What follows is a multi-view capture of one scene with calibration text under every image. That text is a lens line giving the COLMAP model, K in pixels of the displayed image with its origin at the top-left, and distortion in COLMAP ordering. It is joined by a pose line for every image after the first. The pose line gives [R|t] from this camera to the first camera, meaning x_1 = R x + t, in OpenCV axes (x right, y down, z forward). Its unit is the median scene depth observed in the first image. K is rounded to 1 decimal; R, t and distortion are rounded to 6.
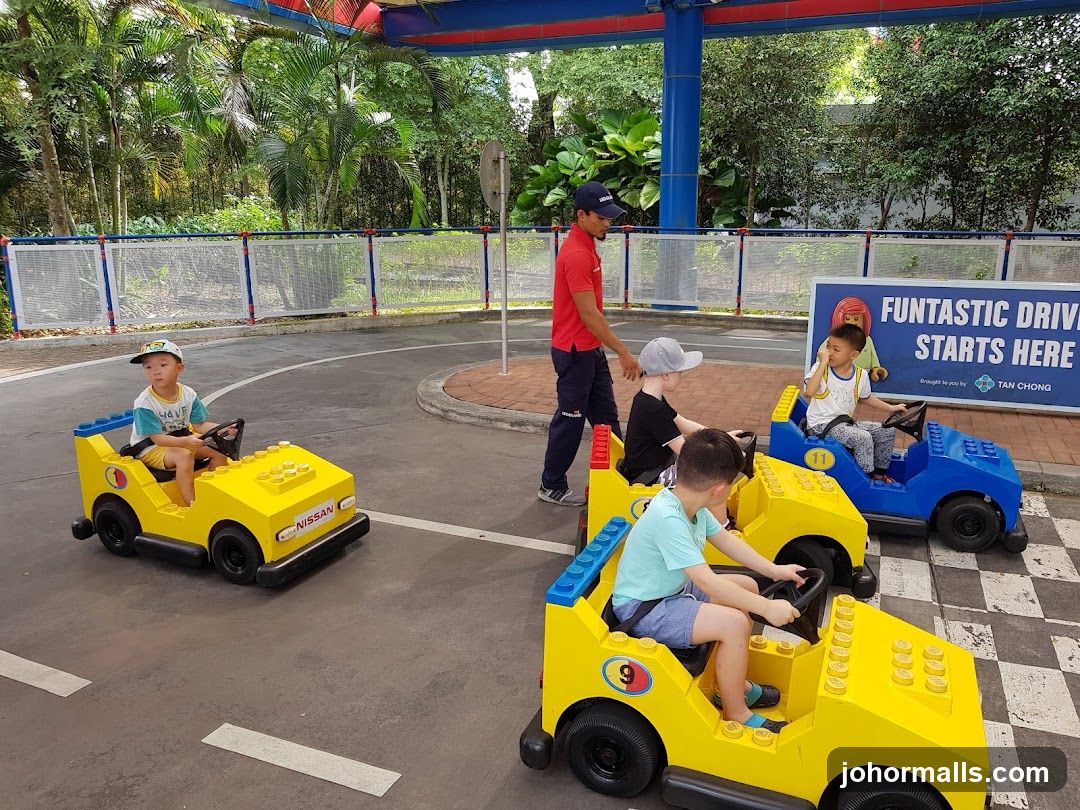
lens RADIAL K [[852.5, 0, 531.2], [0, 852.5, 406.5], [0, 0, 1]] dist [-0.001665, -0.019988]
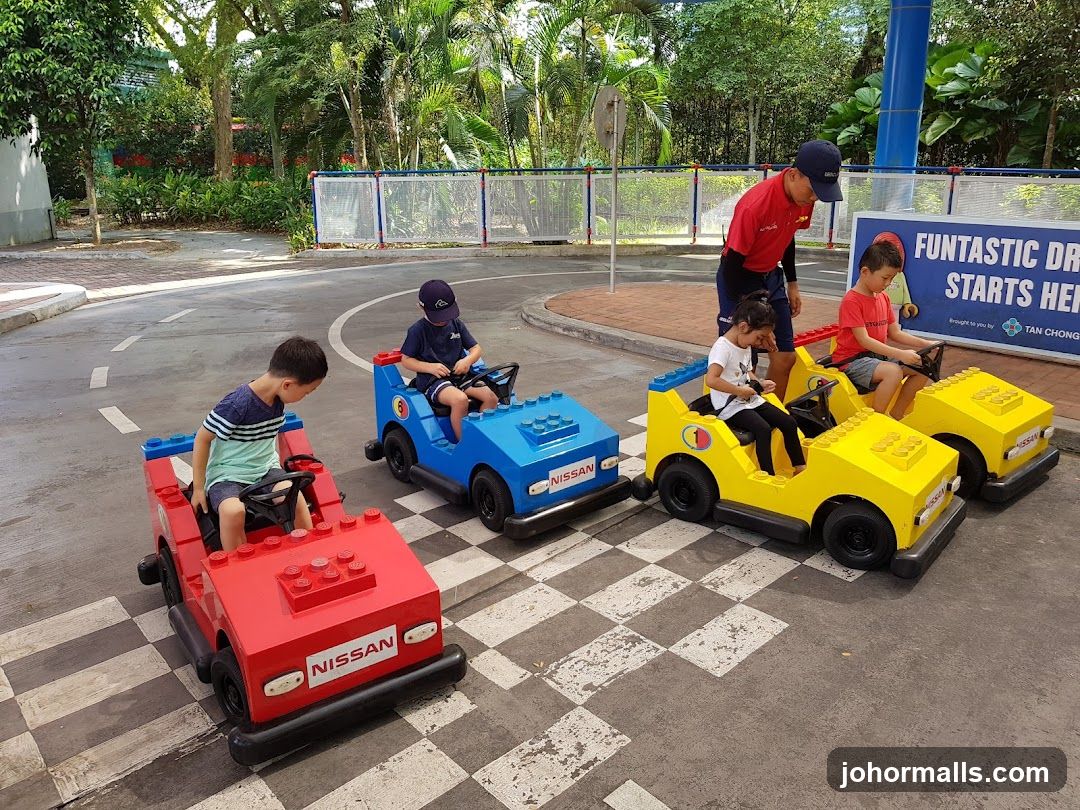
lens RADIAL K [[852.5, 0, 540.5], [0, 852.5, 409.9], [0, 0, 1]] dist [-0.001665, -0.019988]
pose [[0.897379, 0.122492, -0.423918, 0.471167], [-0.093902, 0.991704, 0.087776, 0.031253], [0.431154, -0.038962, 0.901437, -0.098480]]
